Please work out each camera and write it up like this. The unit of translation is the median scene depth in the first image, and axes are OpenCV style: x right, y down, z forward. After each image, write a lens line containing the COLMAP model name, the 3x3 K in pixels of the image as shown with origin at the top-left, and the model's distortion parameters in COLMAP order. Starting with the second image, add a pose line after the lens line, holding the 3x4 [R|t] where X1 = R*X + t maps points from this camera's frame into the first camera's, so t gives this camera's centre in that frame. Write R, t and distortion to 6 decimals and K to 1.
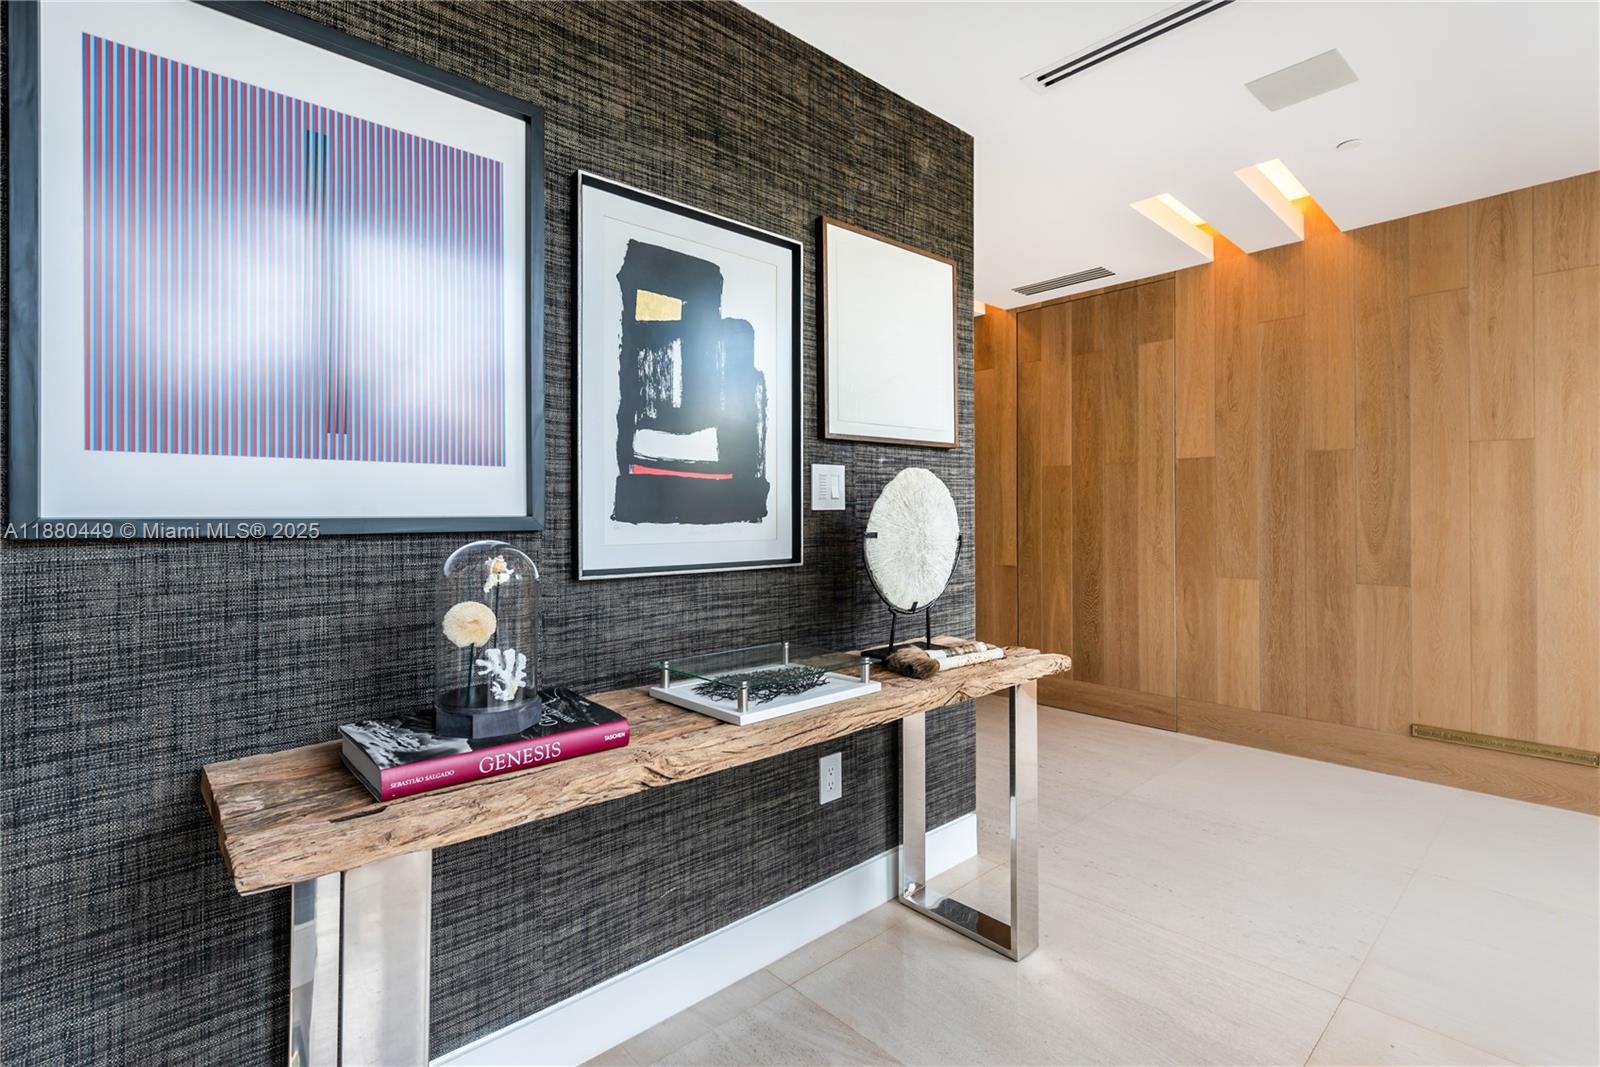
lens RADIAL K [[742.5, 0, 798.4], [0, 742.5, 519.2], [0, 0, 1]] dist [-0.000903, -0.000872]
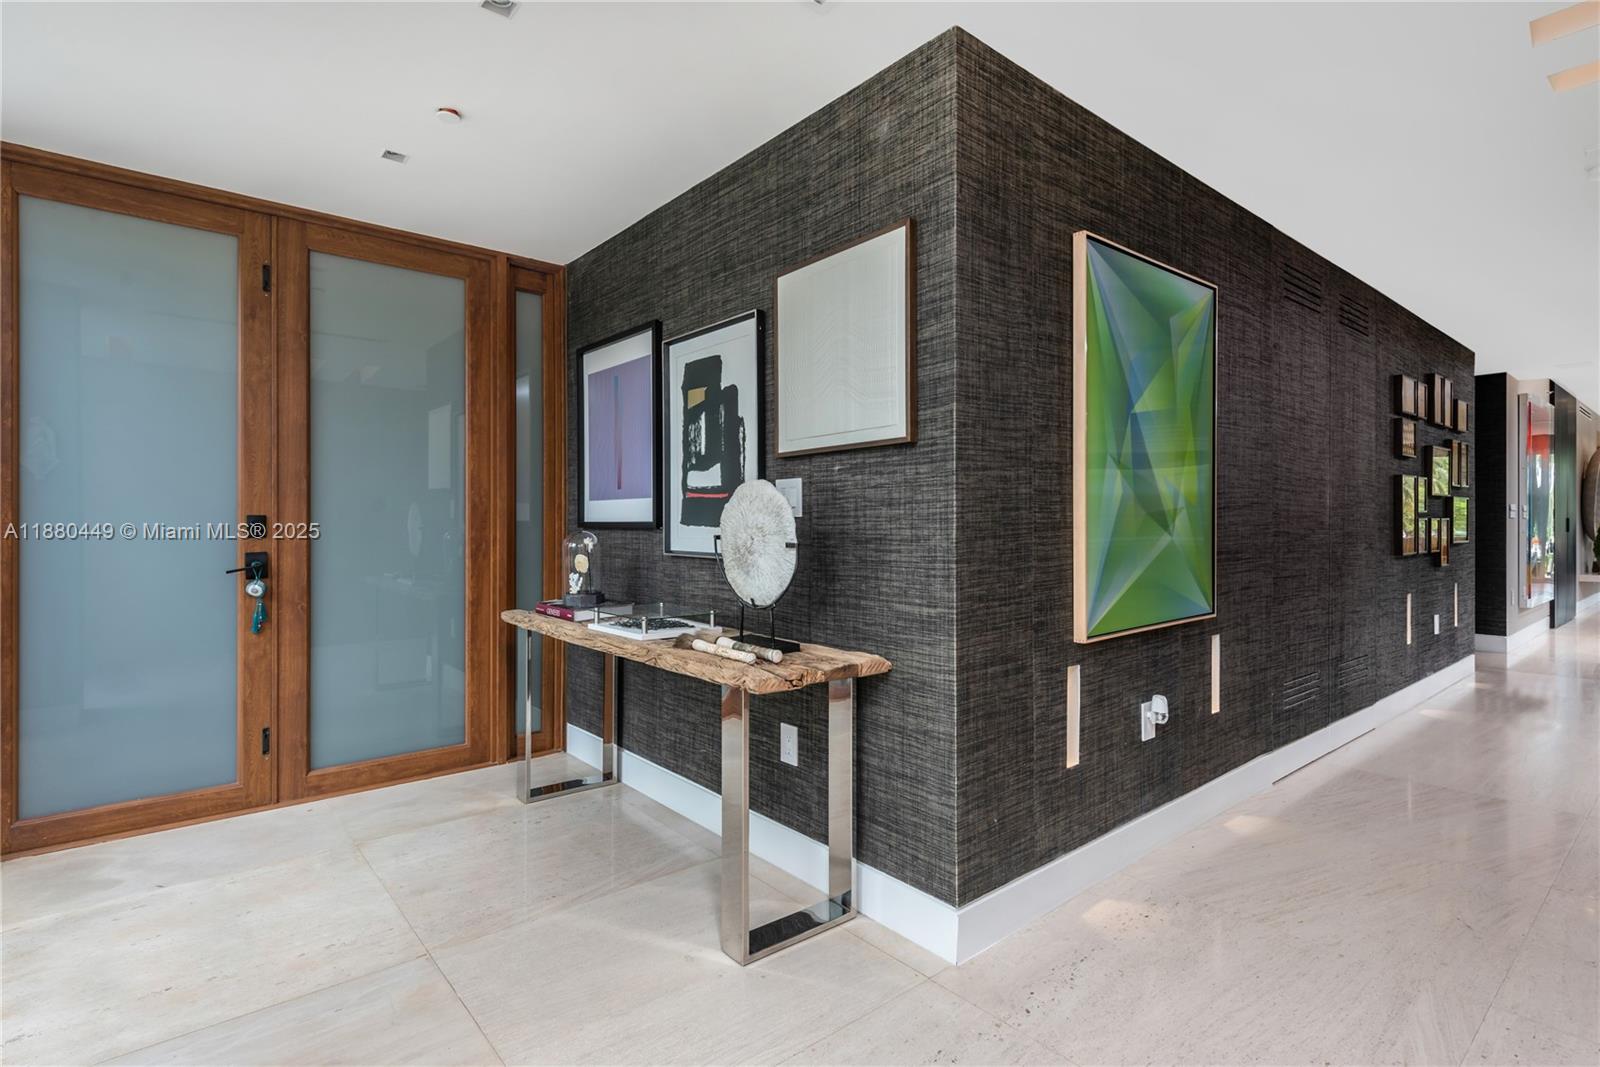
lens RADIAL K [[831.9, 0, 818.4], [0, 831.9, 512.4], [0, 0, 1]] dist [-0.002045, -0.002342]
pose [[-0.050324, 0.004657, -0.998722, 1.553988], [0.007619, 0.999962, 0.004279, -0.028980], [0.998704, -0.007394, -0.050358, 1.274512]]
